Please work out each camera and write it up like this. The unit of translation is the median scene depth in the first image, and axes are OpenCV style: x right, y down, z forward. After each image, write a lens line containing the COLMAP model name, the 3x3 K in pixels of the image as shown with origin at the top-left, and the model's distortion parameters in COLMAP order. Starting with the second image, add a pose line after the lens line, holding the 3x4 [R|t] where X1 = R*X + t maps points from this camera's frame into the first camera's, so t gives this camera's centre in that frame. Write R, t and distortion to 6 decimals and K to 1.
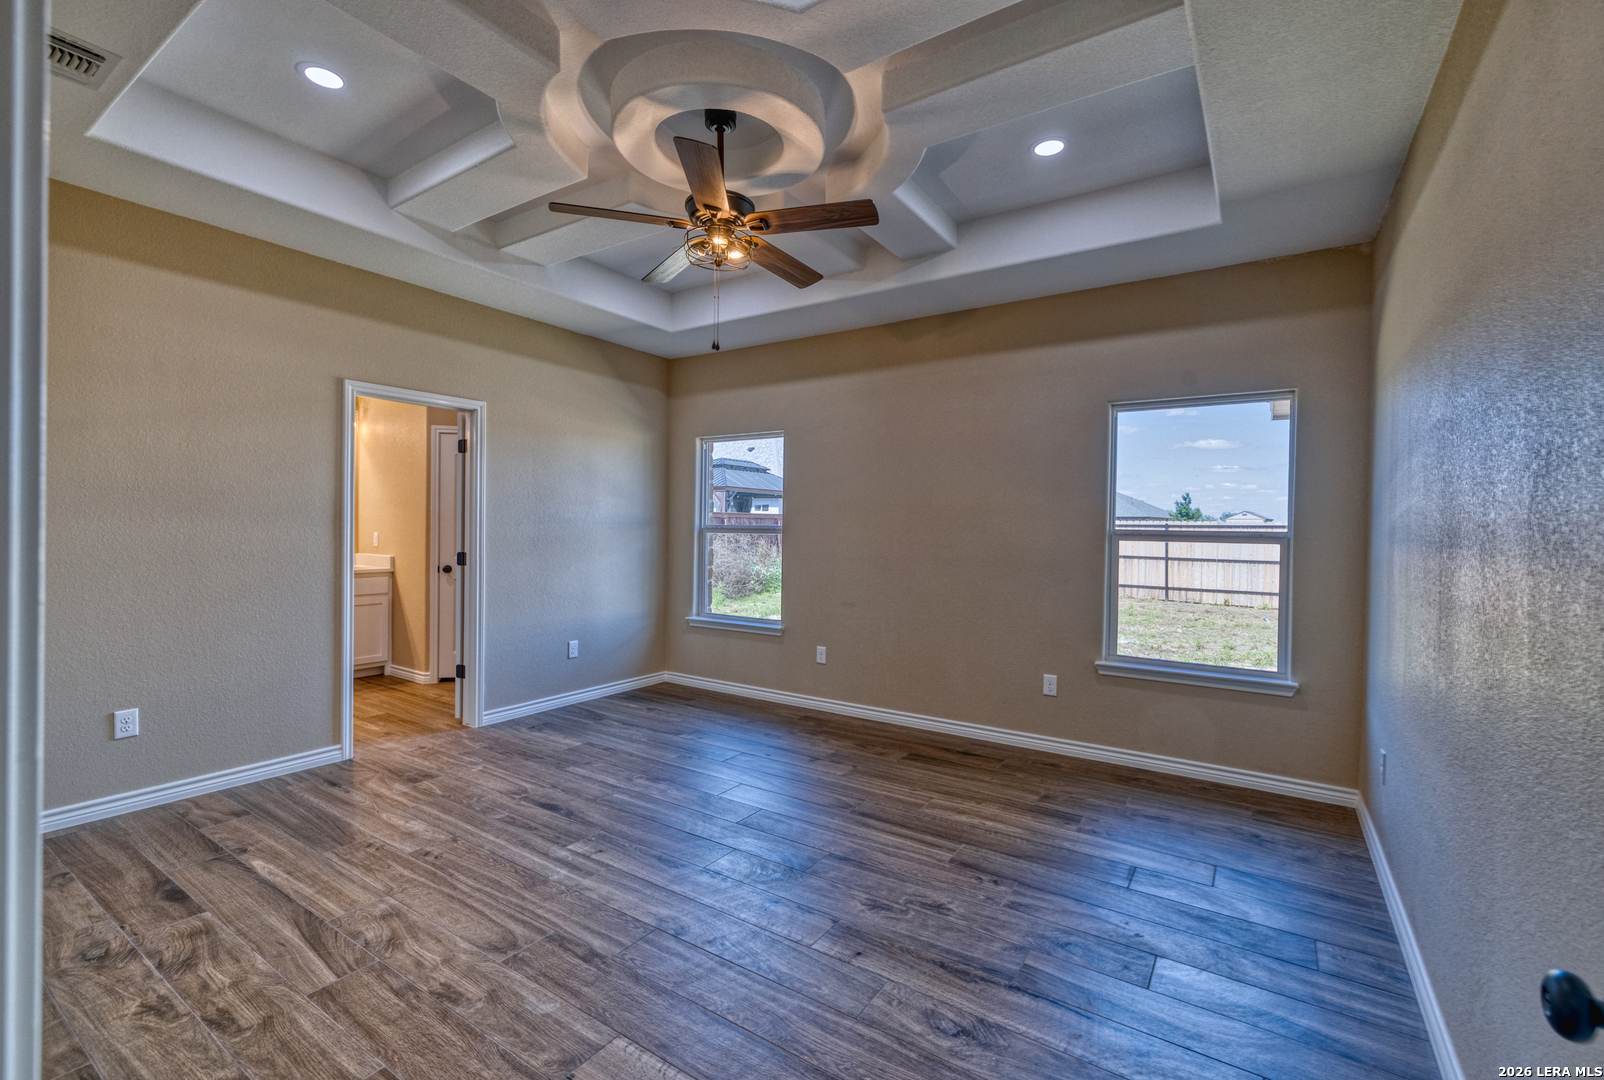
lens RADIAL K [[705.5, 0, 802.0], [0, 705.5, 540.0], [0, 0, 1]] dist [-0.001247, -0.000089]
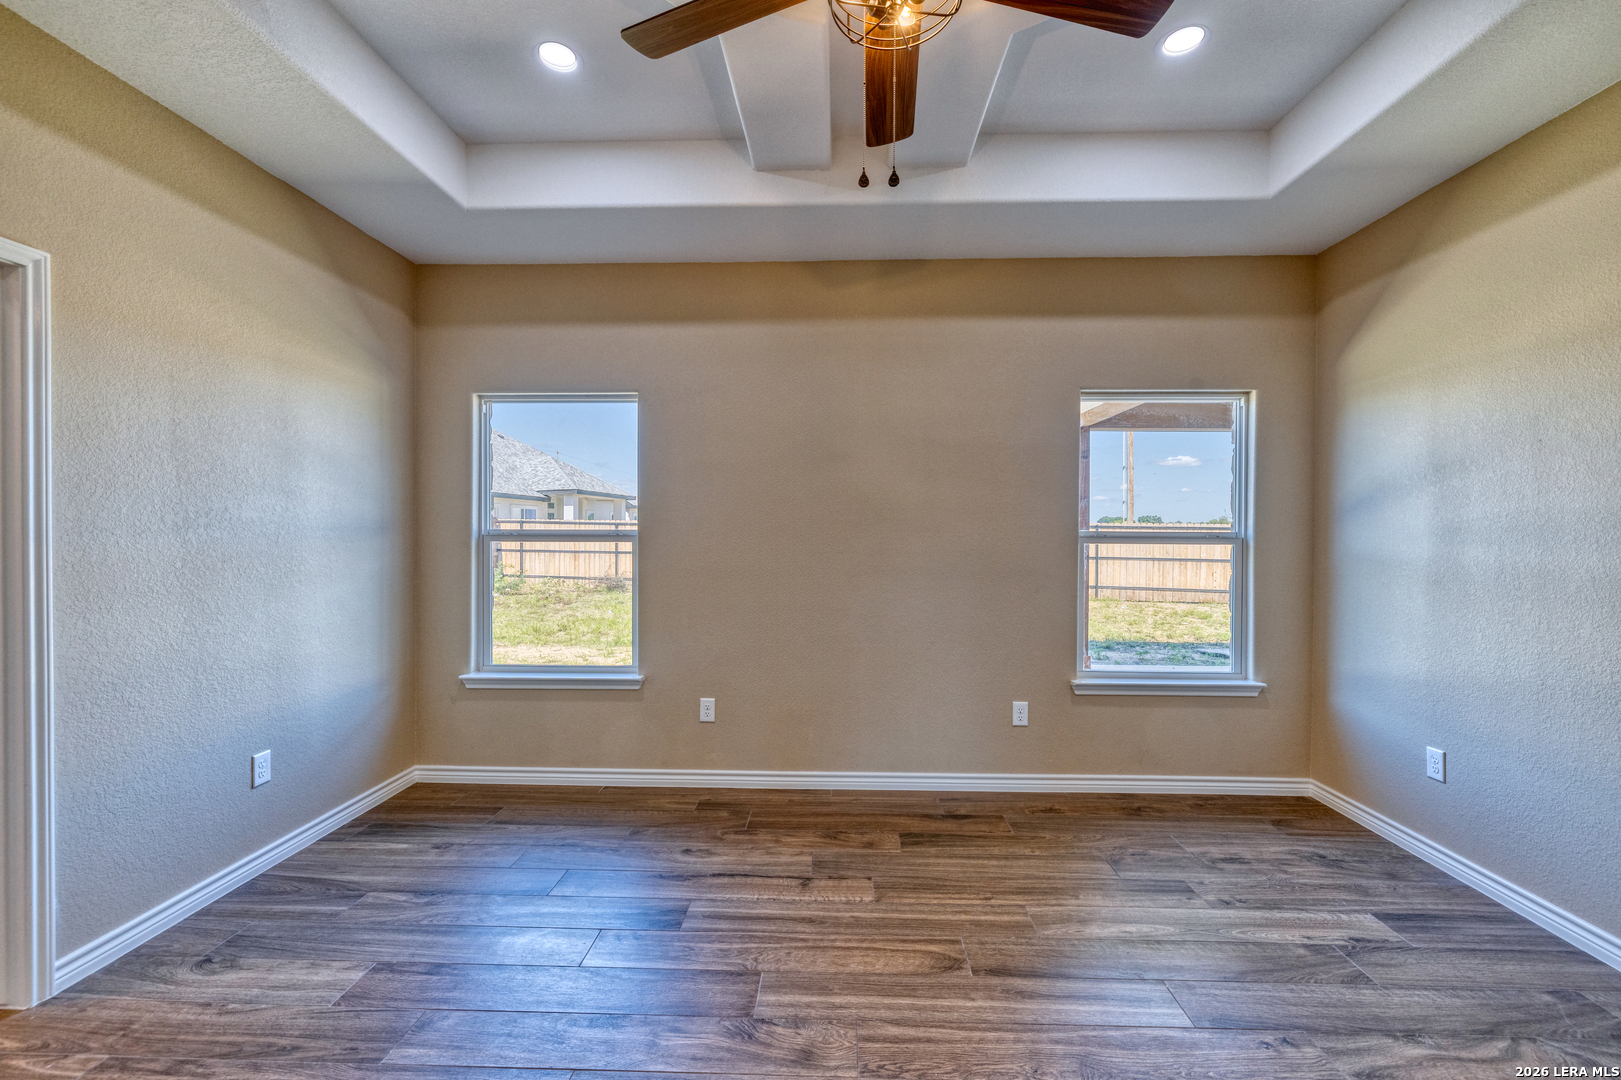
lens RADIAL K [[688.8, 0, 820.8], [0, 688.8, 538.9], [0, 0, 1]] dist [0.000245, 0.000061]
pose [[0.849338, -0.016565, 0.527590, -0.289629], [0.017989, 0.999835, 0.002434, -0.012067], [-0.527543, 0.007424, 0.849496, 0.414418]]
